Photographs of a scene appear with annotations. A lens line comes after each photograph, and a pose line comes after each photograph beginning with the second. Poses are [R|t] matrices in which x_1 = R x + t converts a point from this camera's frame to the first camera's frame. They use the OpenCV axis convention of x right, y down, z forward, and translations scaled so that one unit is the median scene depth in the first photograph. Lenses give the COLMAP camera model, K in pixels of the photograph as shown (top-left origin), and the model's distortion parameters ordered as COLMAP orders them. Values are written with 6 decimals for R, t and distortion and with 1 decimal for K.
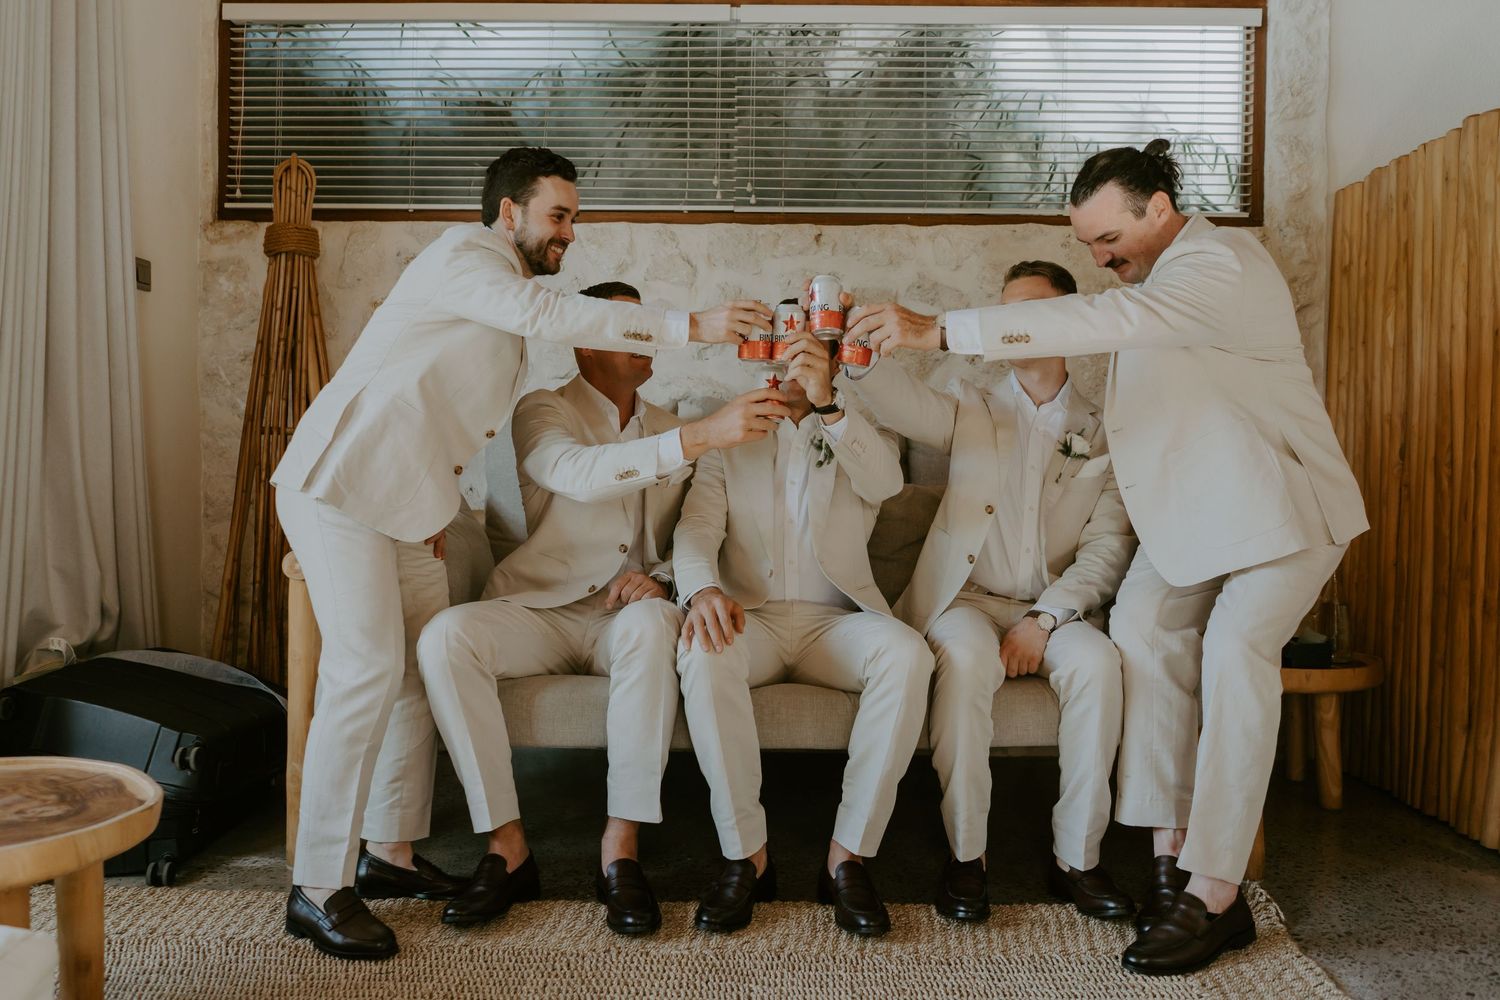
lens RADIAL K [[1196.4, 0, 745.2], [0, 1196.4, 503.1], [0, 0, 1]] dist [-0.022152, 0.010035]
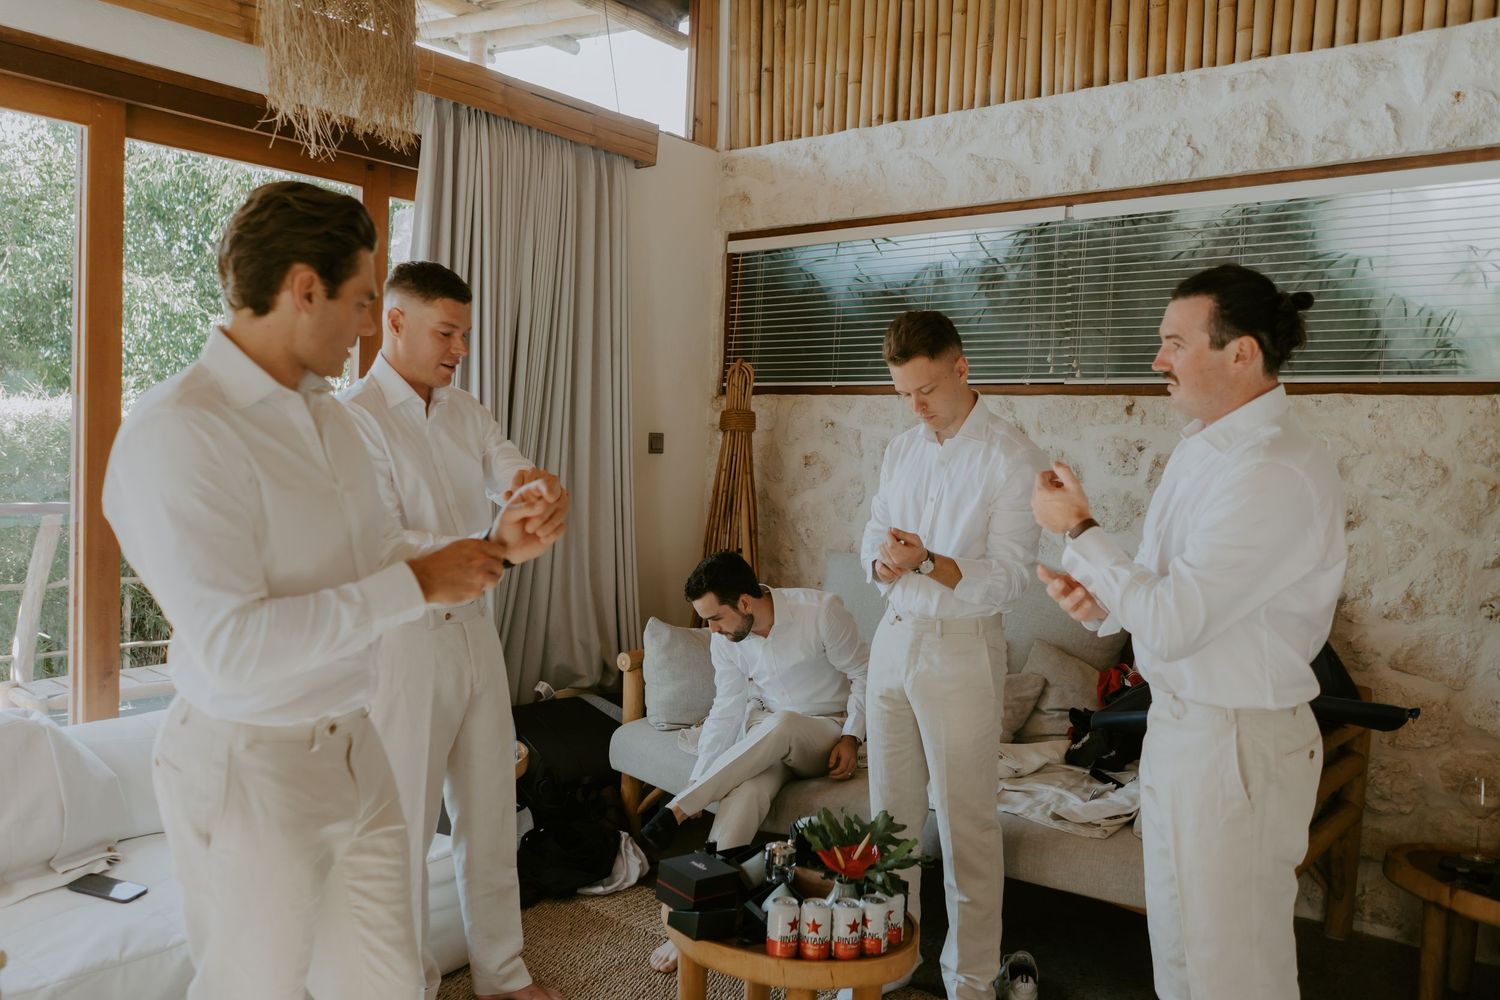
lens RADIAL K [[1196.4, 0, 744.4], [0, 1196.4, 493.5], [0, 0, 1]] dist [-0.022152, 0.010035]
pose [[0.767007, 0.045380, -0.640031, 0.500230], [-0.043783, 0.998872, 0.018354, -0.147345], [0.640143, 0.013945, 0.768130, -0.081054]]
